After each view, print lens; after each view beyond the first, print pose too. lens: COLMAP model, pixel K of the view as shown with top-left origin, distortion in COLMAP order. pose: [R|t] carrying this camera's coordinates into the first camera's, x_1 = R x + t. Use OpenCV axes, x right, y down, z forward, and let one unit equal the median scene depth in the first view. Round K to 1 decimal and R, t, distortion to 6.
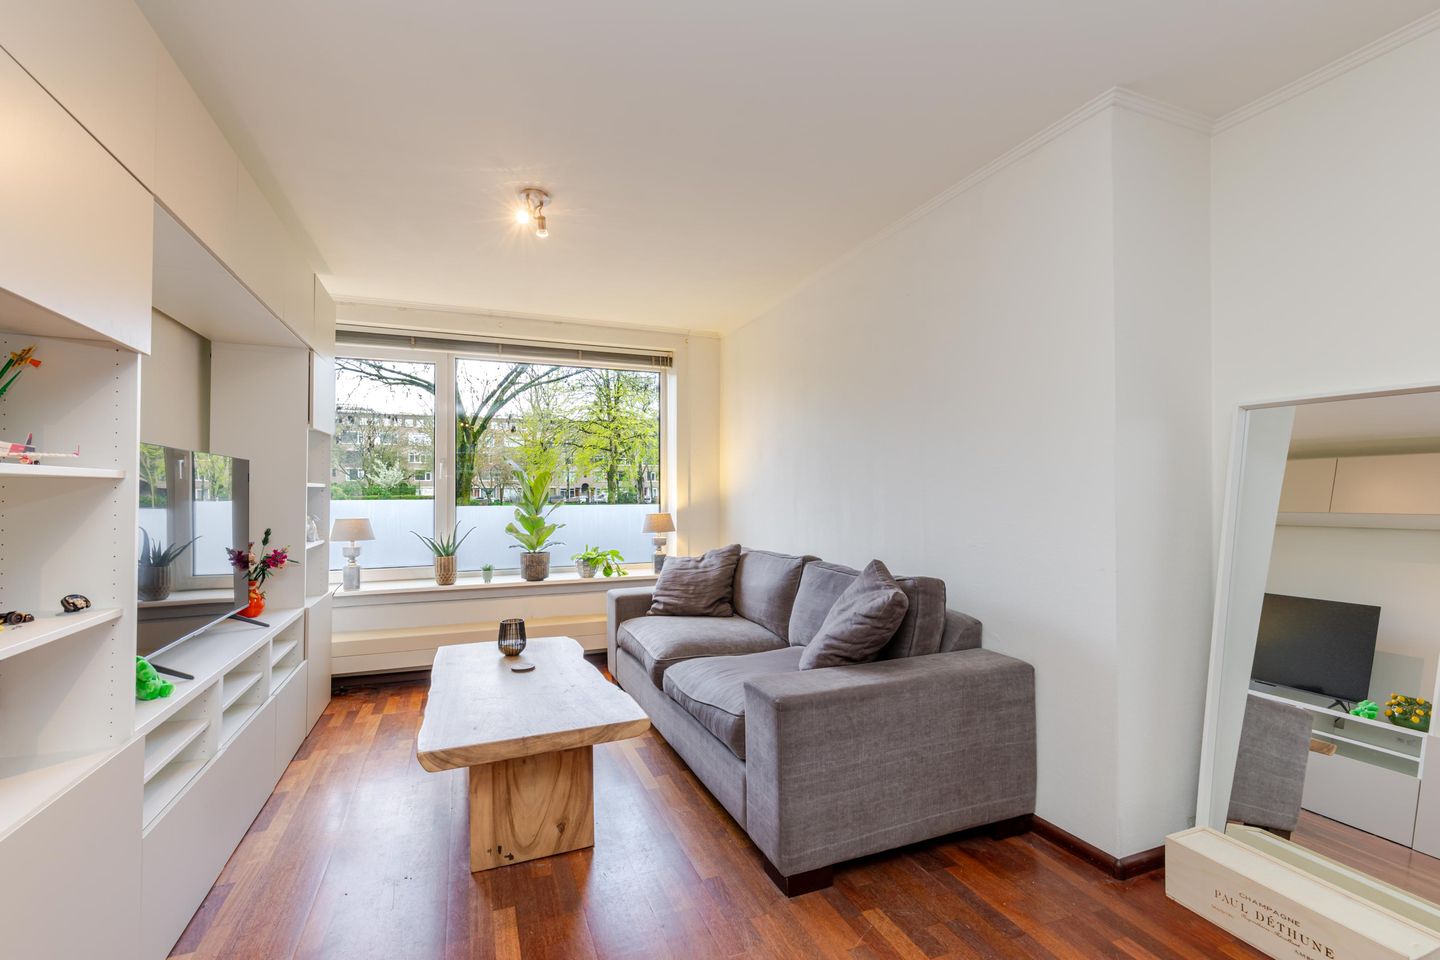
lens RADIAL K [[651.1, 0, 721.9], [0, 651.1, 486.2], [0, 0, 1]] dist [0.008757, -0.002041]
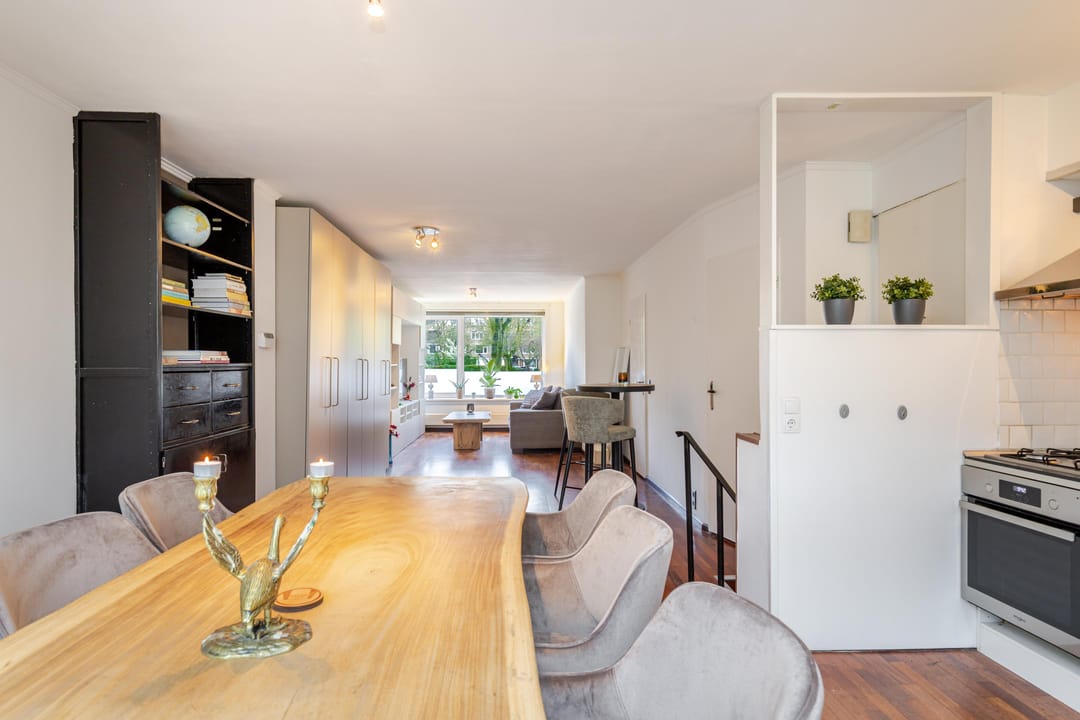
lens RADIAL K [[605.8, 0, 540.0], [0, 605.8, 360.0], [0, 0, 1]] dist [0.000749, -0.000666]
pose [[0.943048, -0.001848, -0.332652, 0.797582], [0.003820, 0.999979, 0.005272, -0.032420], [0.332635, -0.006242, 0.943035, -1.395747]]
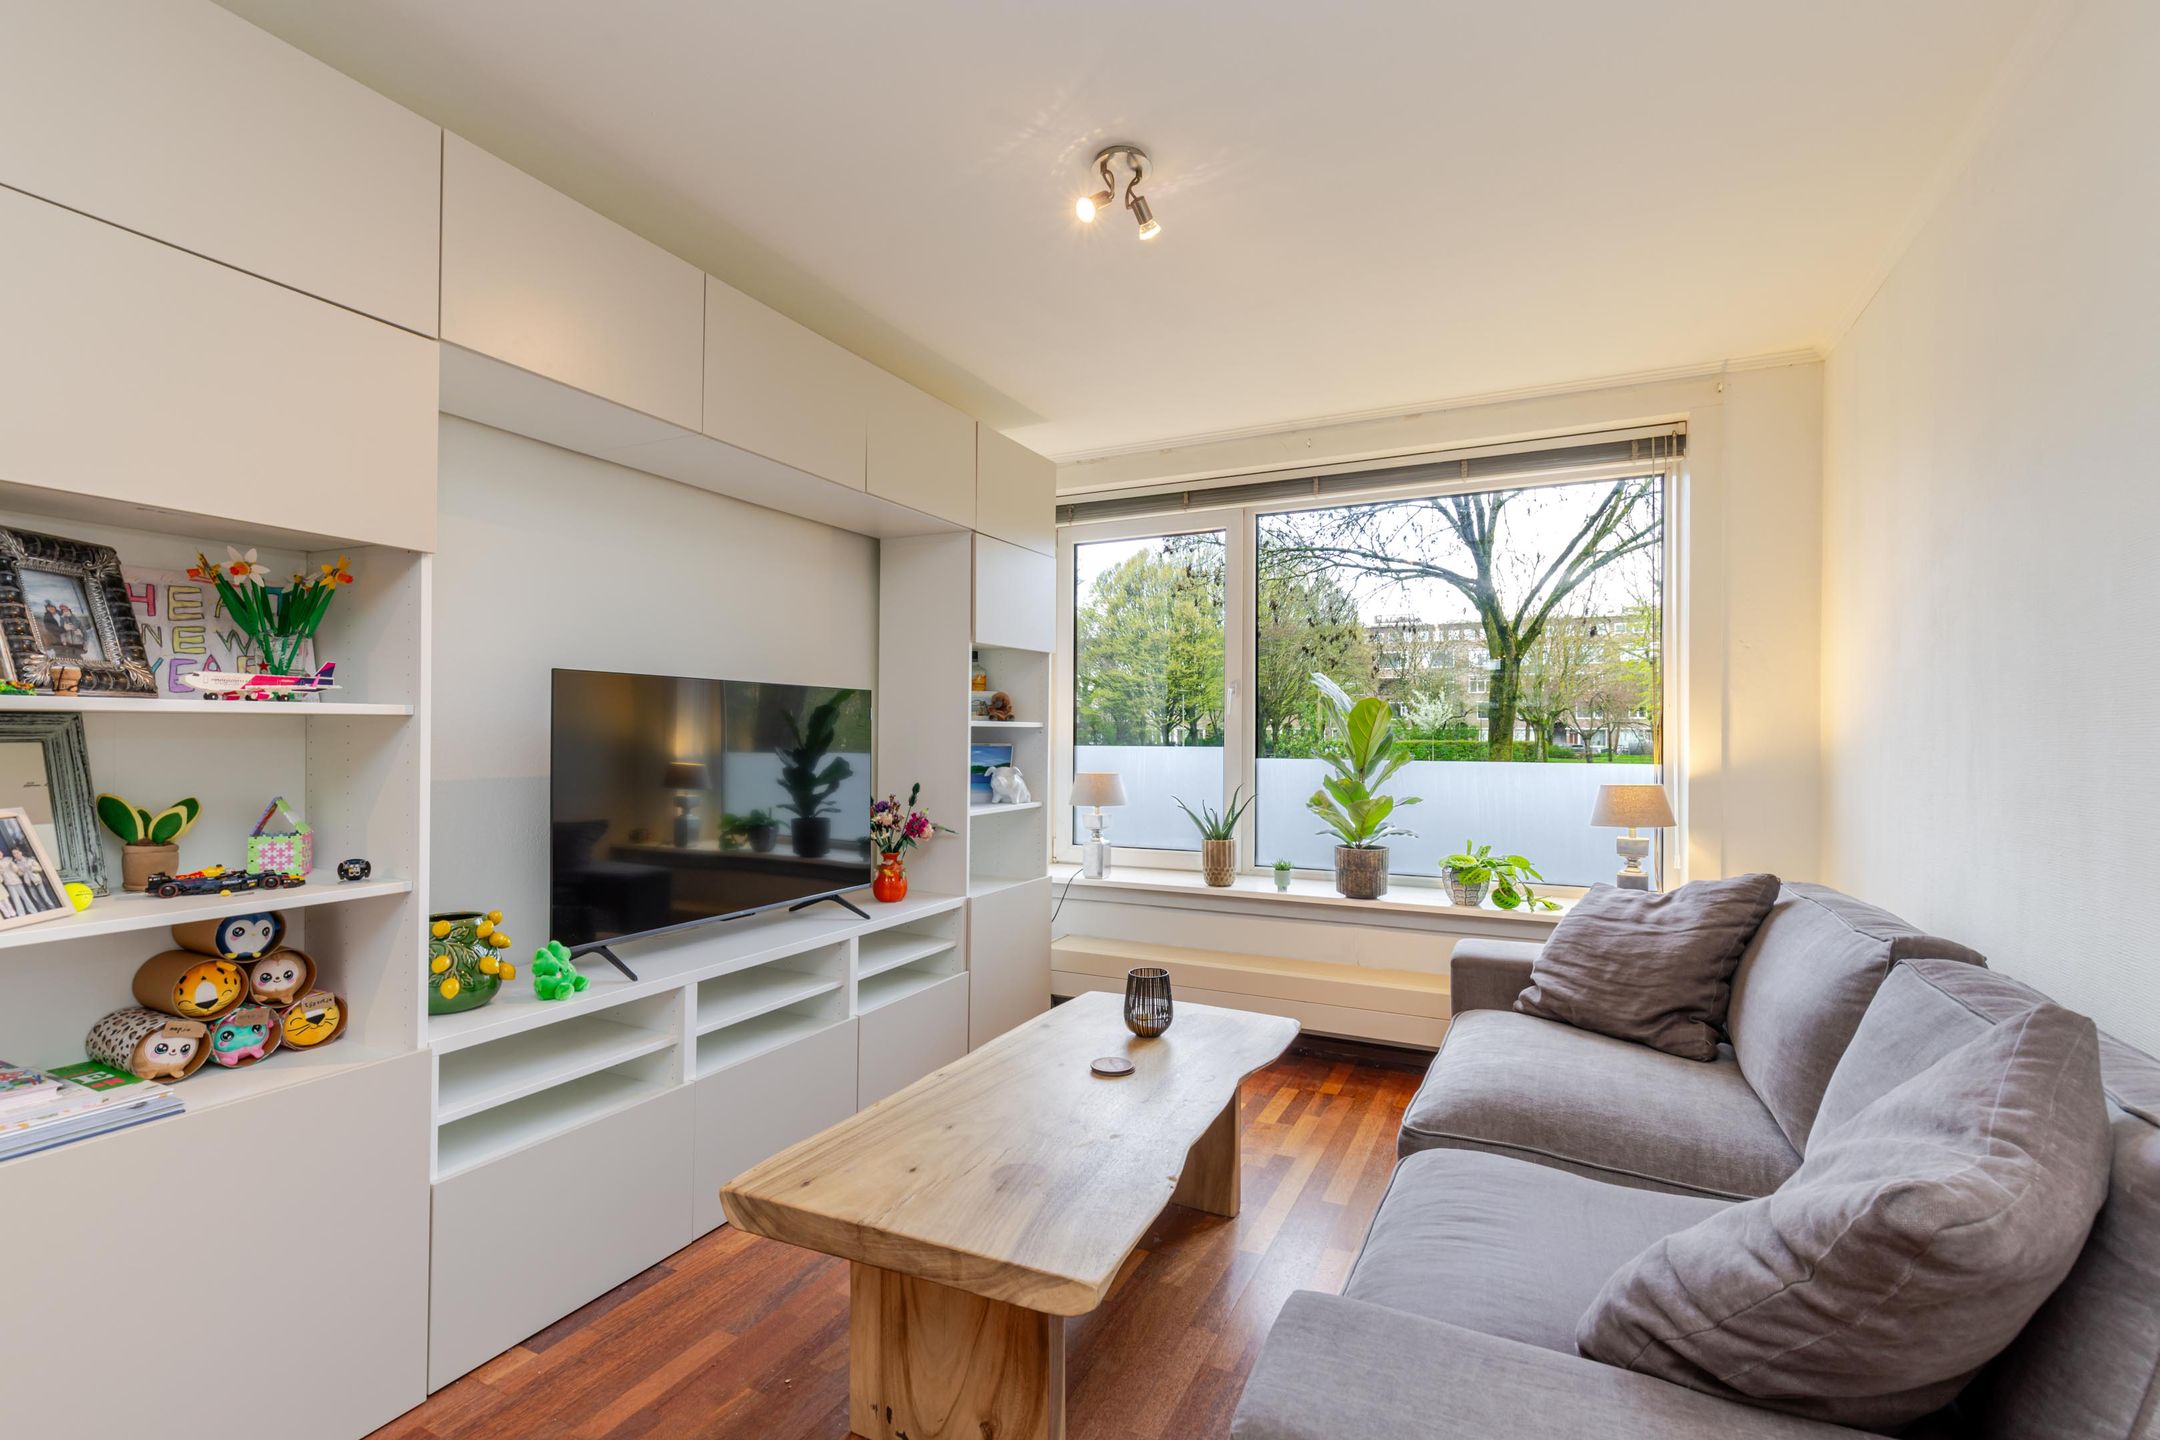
lens RADIAL K [[969.9, 0, 1073.7], [0, 969.9, 730.8], [0, 0, 1]] dist [0.024011, -0.019735]
pose [[0.664087, 0.001246, -0.747654, 0.171973], [0.001958, 0.999992, 0.003406, 0.001519], [0.747652, -0.003725, 0.664080, 0.293865]]
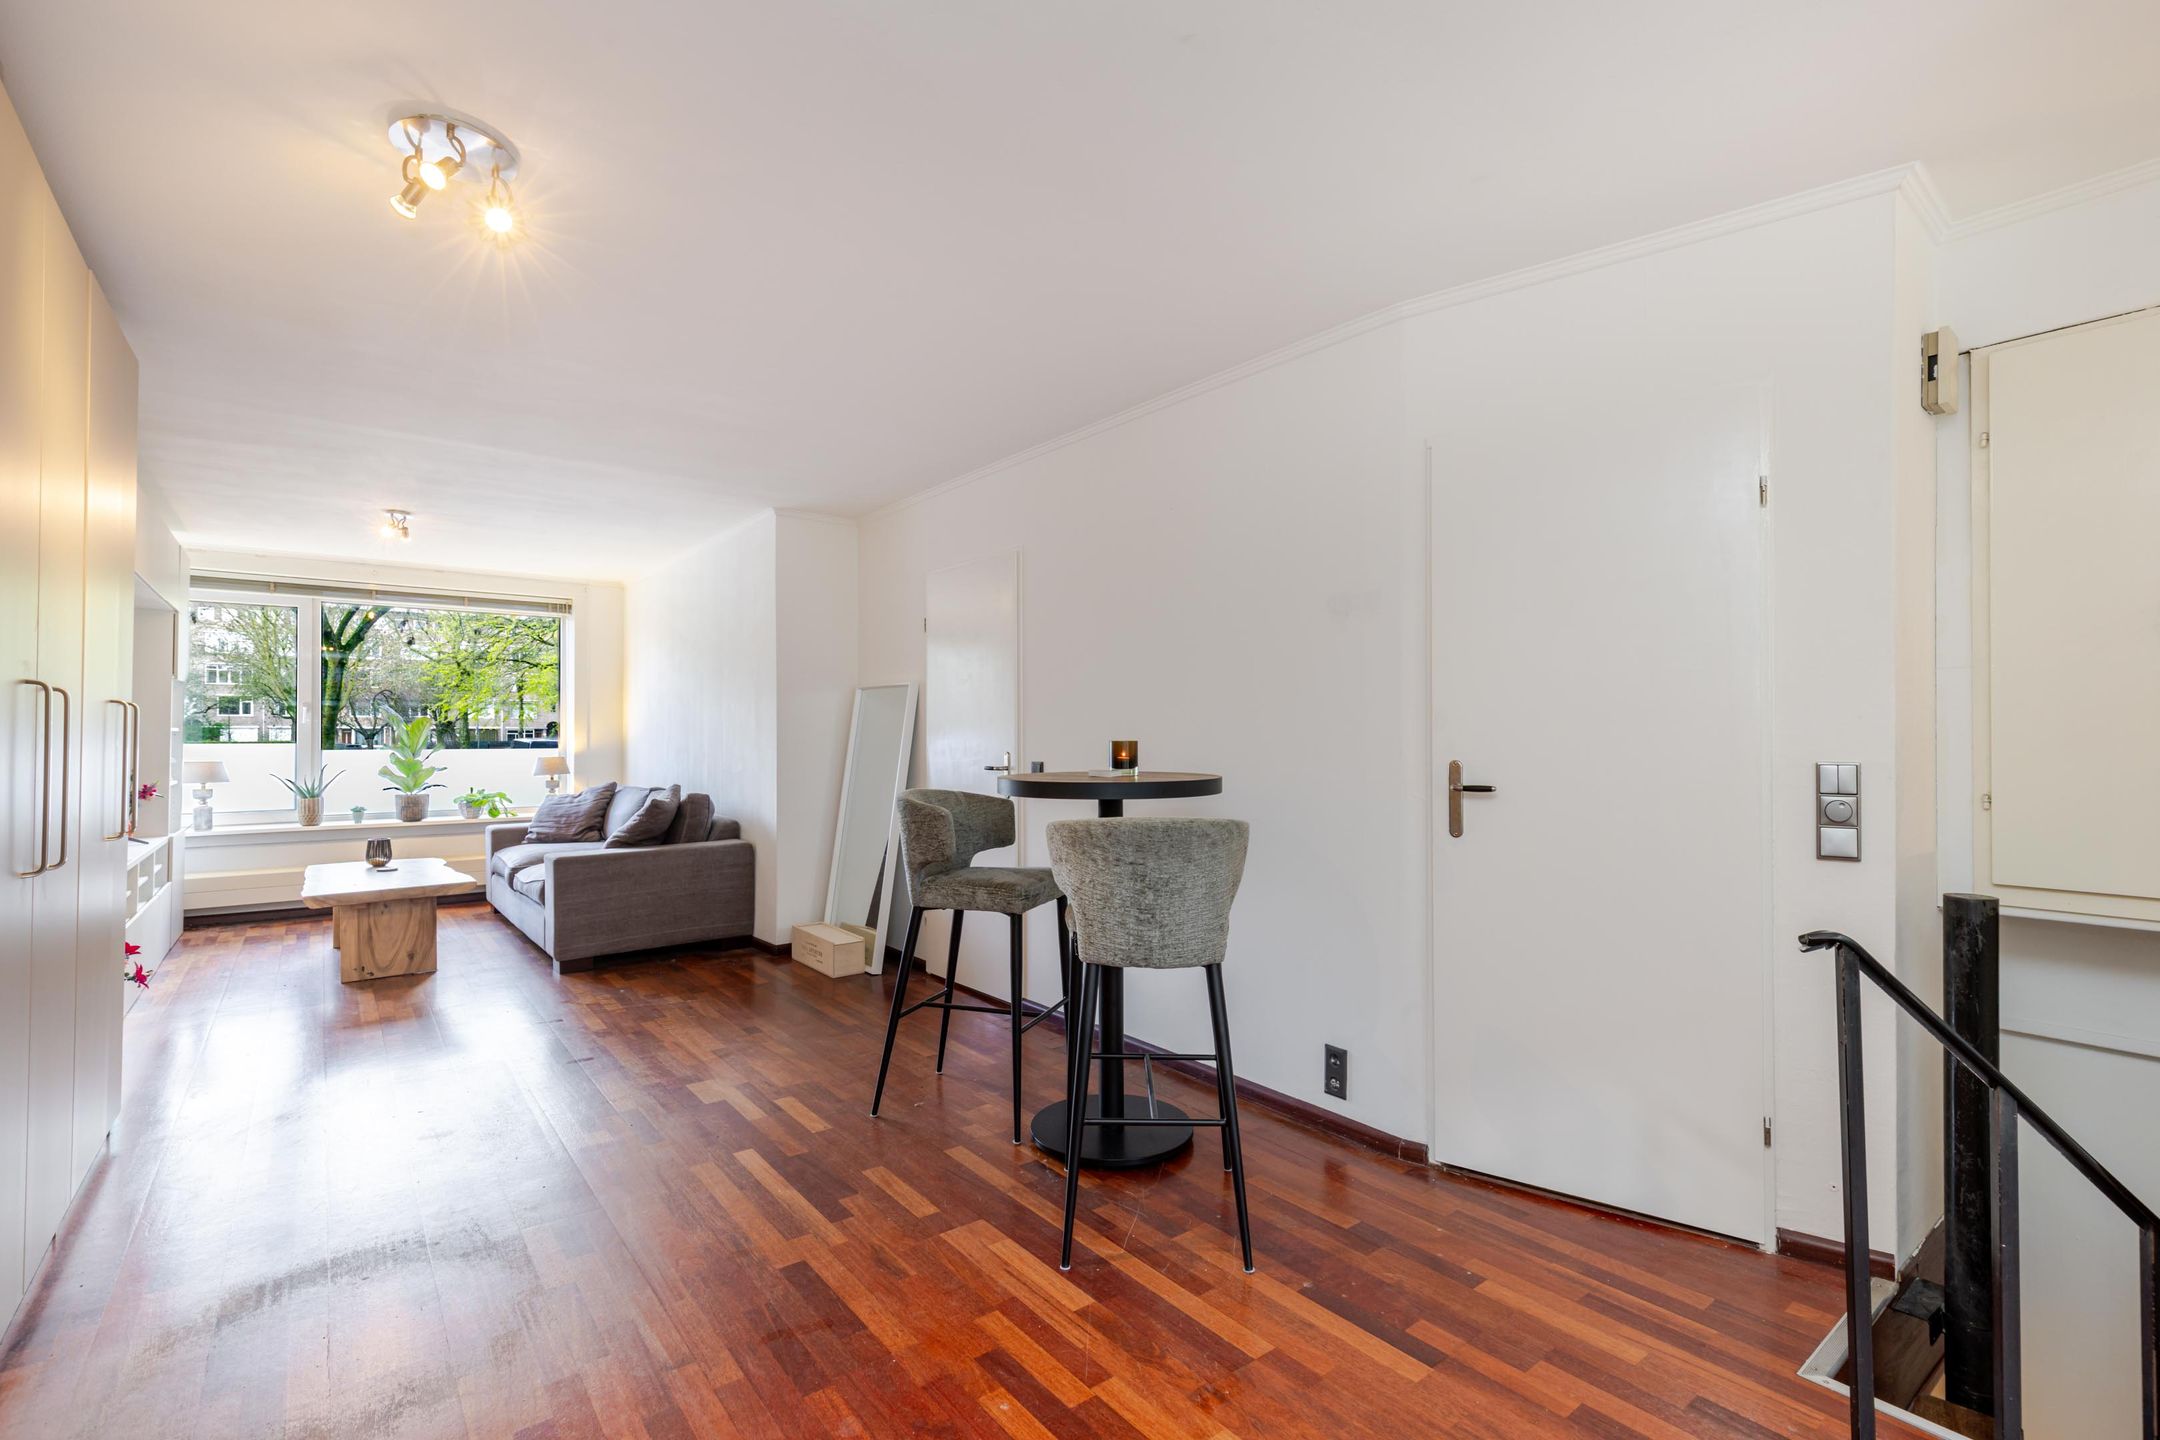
lens RADIAL K [[976.7, 0, 1082.9], [0, 976.7, 729.3], [0, 0, 1]] dist [0.008757, -0.002041]
pose [[0.959775, 0.003912, 0.280742, 0.314439], [-0.004382, 0.999990, 0.001046, -0.008547], [-0.280735, -0.002234, 0.959783, -0.836593]]
